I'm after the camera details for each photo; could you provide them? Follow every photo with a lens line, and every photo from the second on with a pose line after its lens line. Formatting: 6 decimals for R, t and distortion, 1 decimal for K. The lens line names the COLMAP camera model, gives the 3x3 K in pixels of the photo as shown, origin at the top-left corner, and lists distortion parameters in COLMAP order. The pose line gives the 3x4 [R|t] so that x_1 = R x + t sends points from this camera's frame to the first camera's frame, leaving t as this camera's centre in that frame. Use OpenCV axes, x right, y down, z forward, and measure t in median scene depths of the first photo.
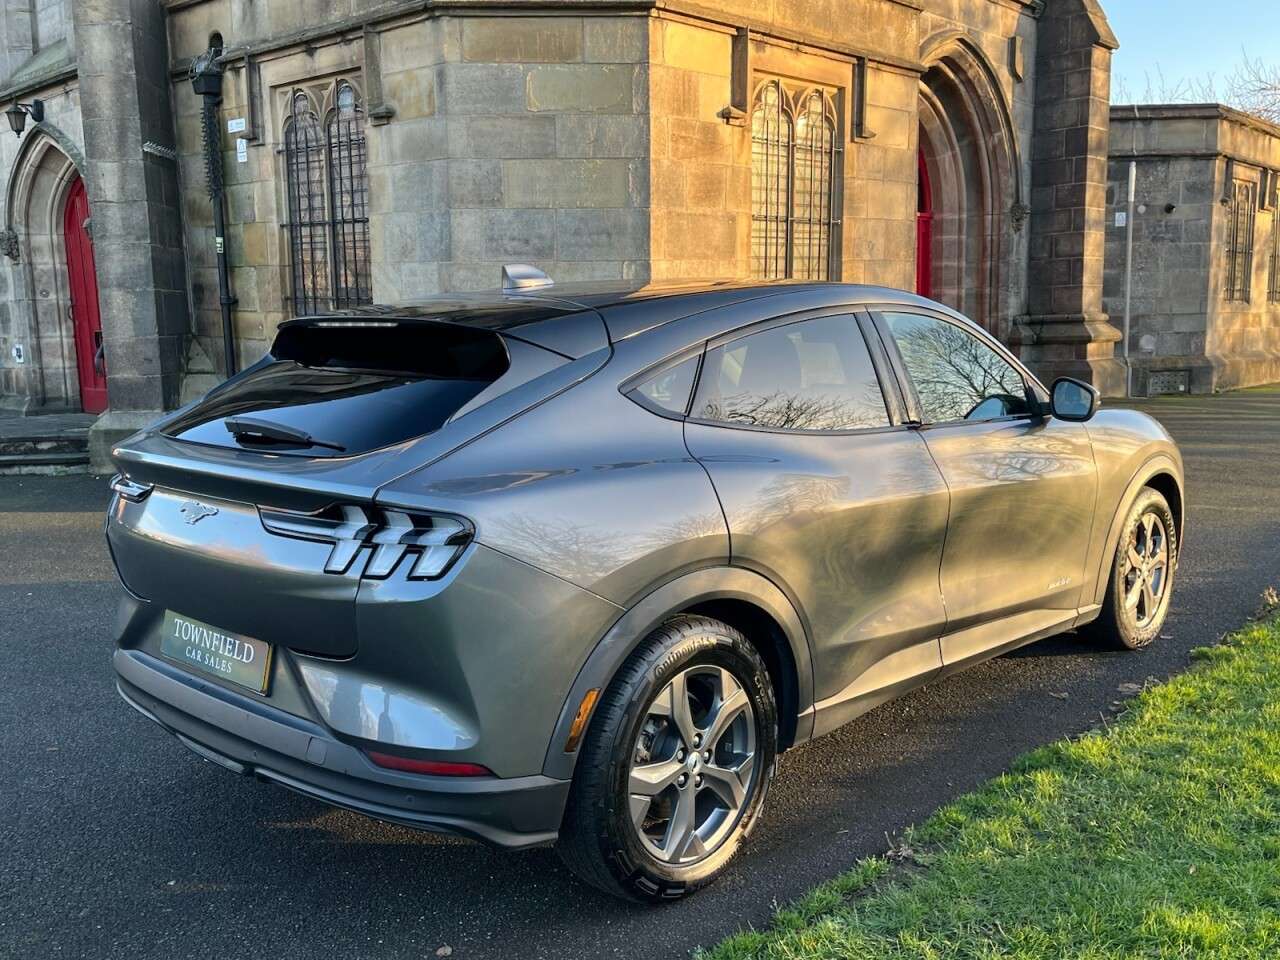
lens RADIAL K [[1206.4, 0, 634.5], [0, 1206.4, 497.9], [0, 0, 1]] dist [0.034245, -0.013106]
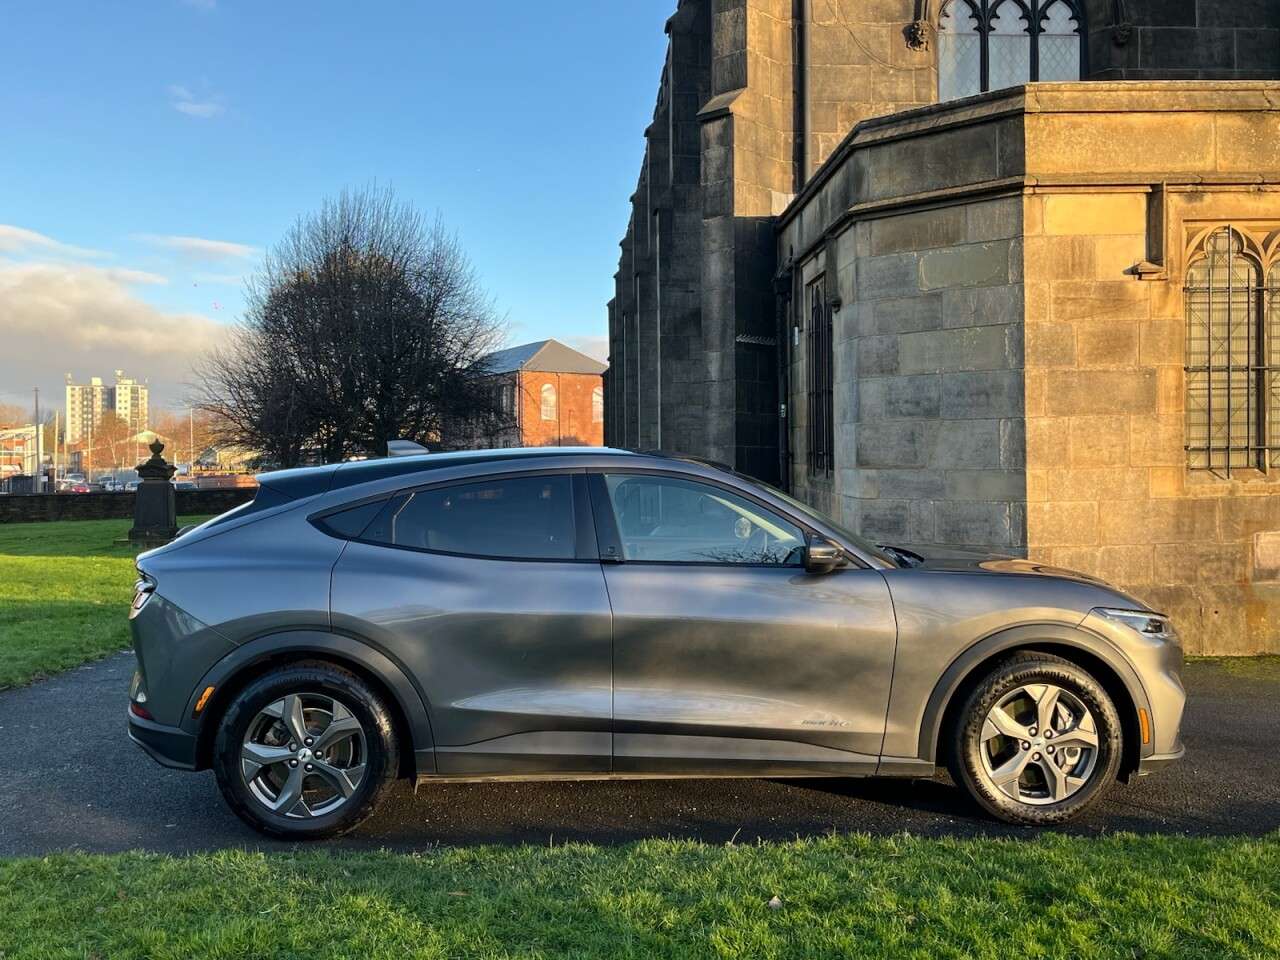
lens RADIAL K [[1206.0, 0, 631.3], [0, 1206.0, 470.2], [0, 0, 1]] dist [0.039035, -0.016103]
pose [[0.712466, 0.010167, -0.701633, 0.488254], [-0.109832, 0.989187, -0.097194, -0.014298], [0.693058, 0.146309, 0.705879, 0.039589]]
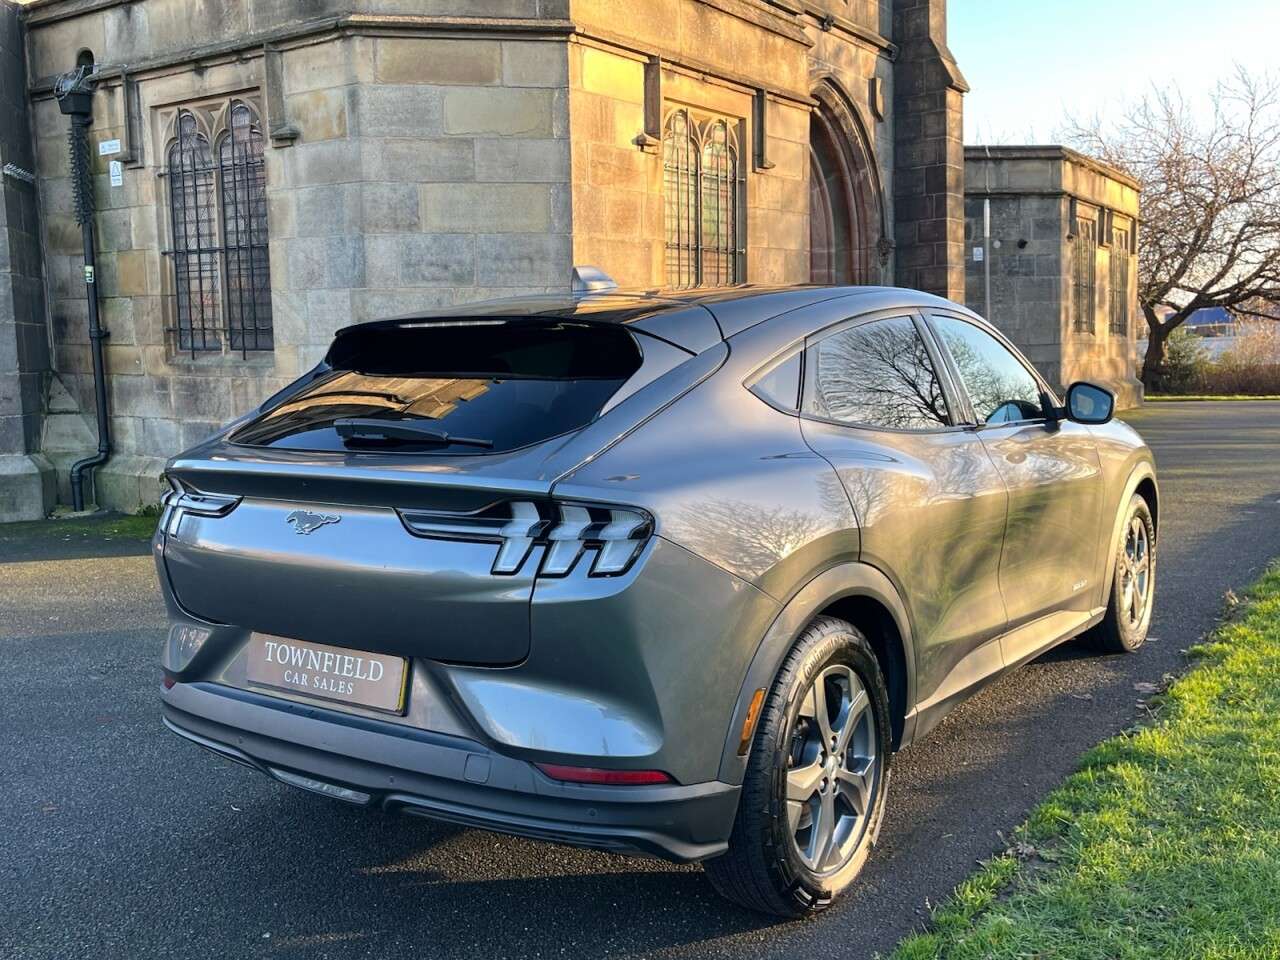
lens RADIAL K [[1243.3, 0, 635.9], [0, 1243.3, 475.1], [0, 0, 1]] dist [0.040241, -0.026908]
pose [[0.989788, -0.024346, 0.140451, -0.079987], [0.032256, 0.998002, -0.054321, 0.011680], [-0.138848, 0.058296, 0.988596, 0.006609]]
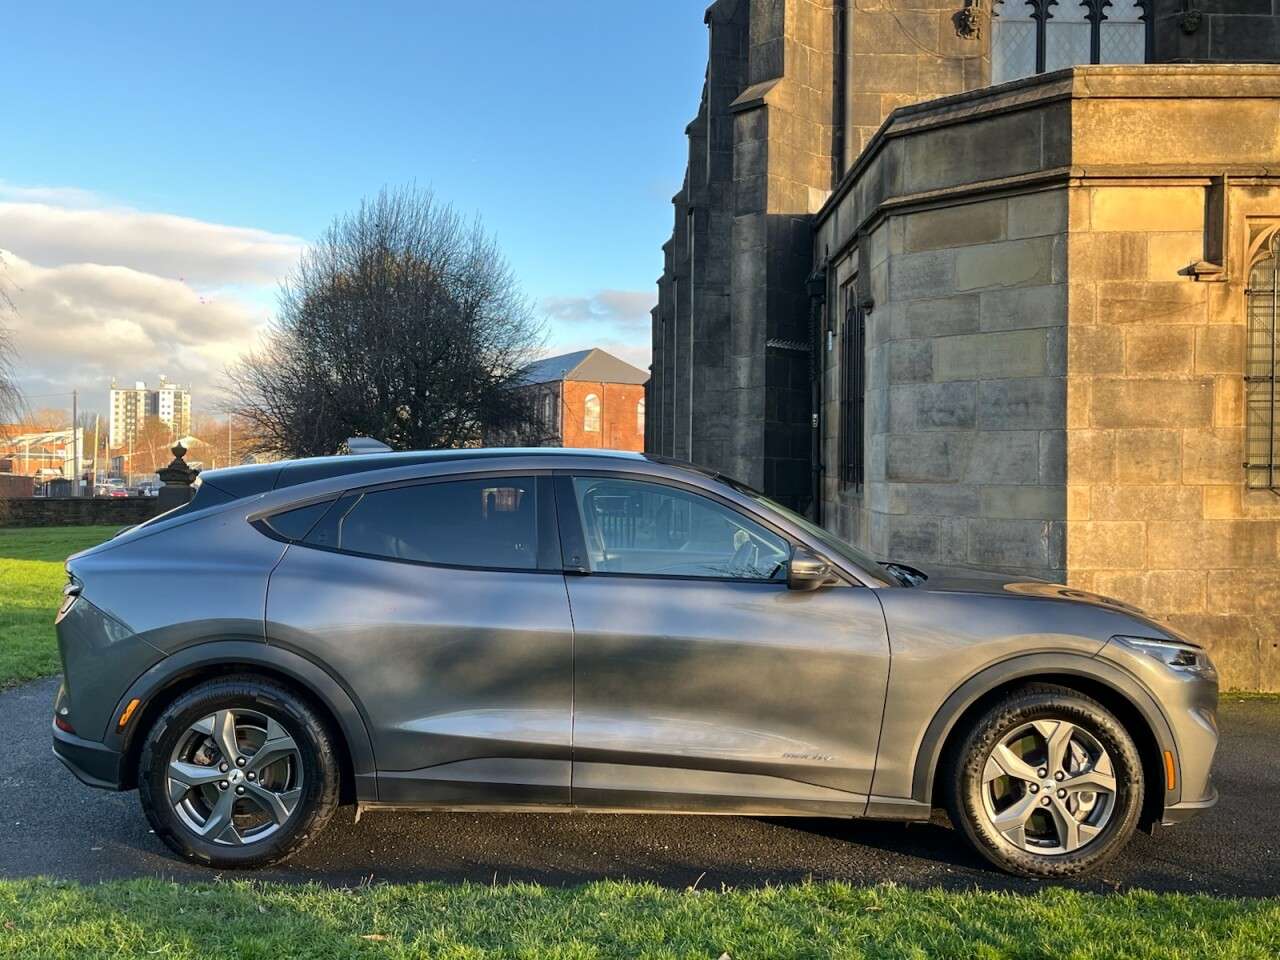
lens RADIAL K [[1245.7, 0, 626.7], [0, 1245.7, 483.9], [0, 0, 1]] dist [0.030704, -0.004972]
pose [[0.680461, 0.021908, -0.732457, 0.487665], [-0.131638, 0.986947, -0.092773, -0.016787], [0.720864, 0.159548, 0.674462, 0.088638]]
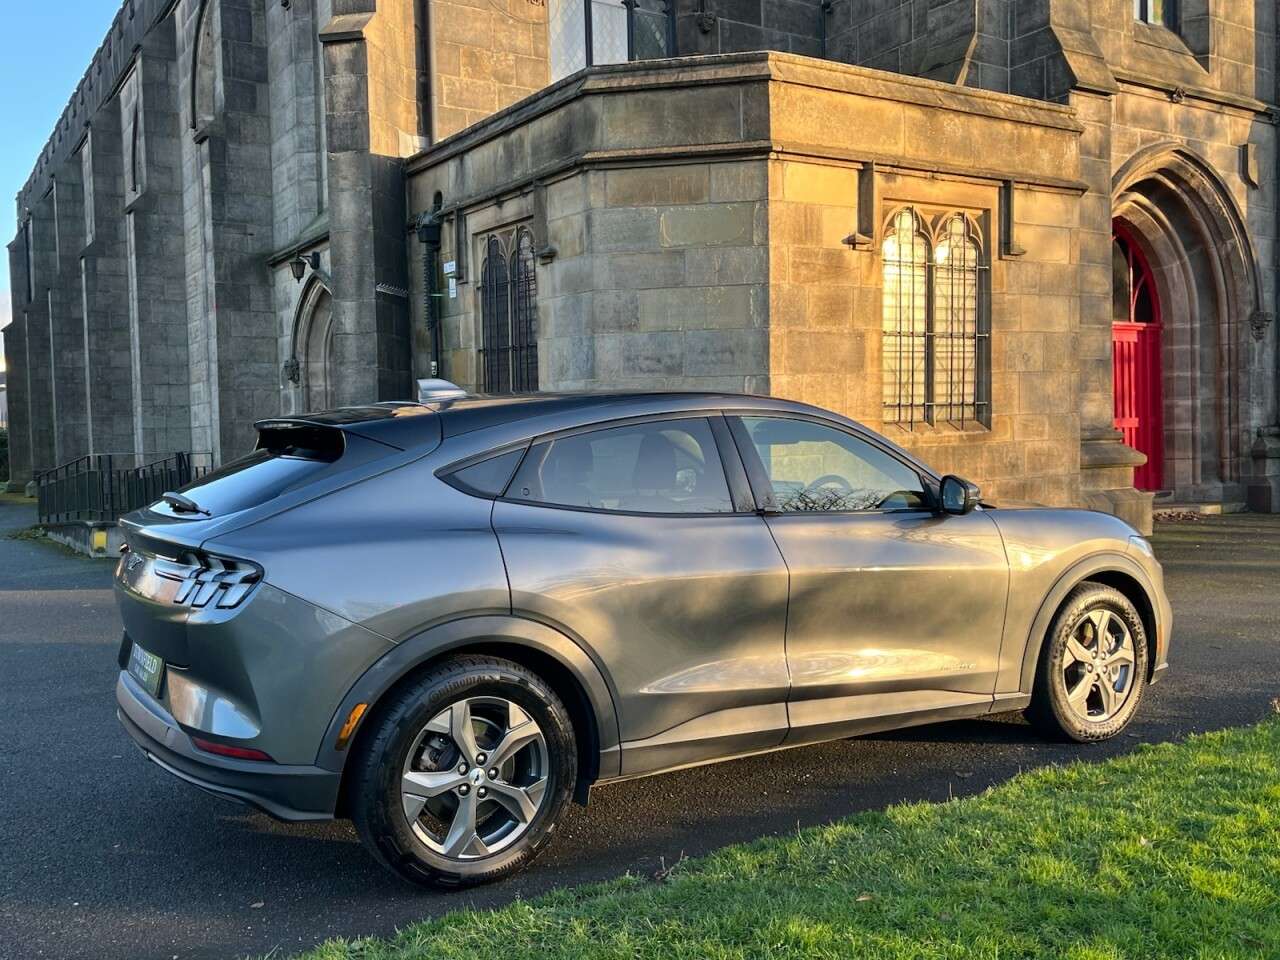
lens RADIAL K [[1203.0, 0, 640.0], [0, 1203.0, 480.0], [0, 0, 1]] dist [0.056549, -0.062656]
pose [[0.966632, 0.008414, -0.256031, 0.173607], [-0.036259, 0.993892, -0.104233, 0.013723], [0.253590, 0.110039, 0.961032, -0.057592]]
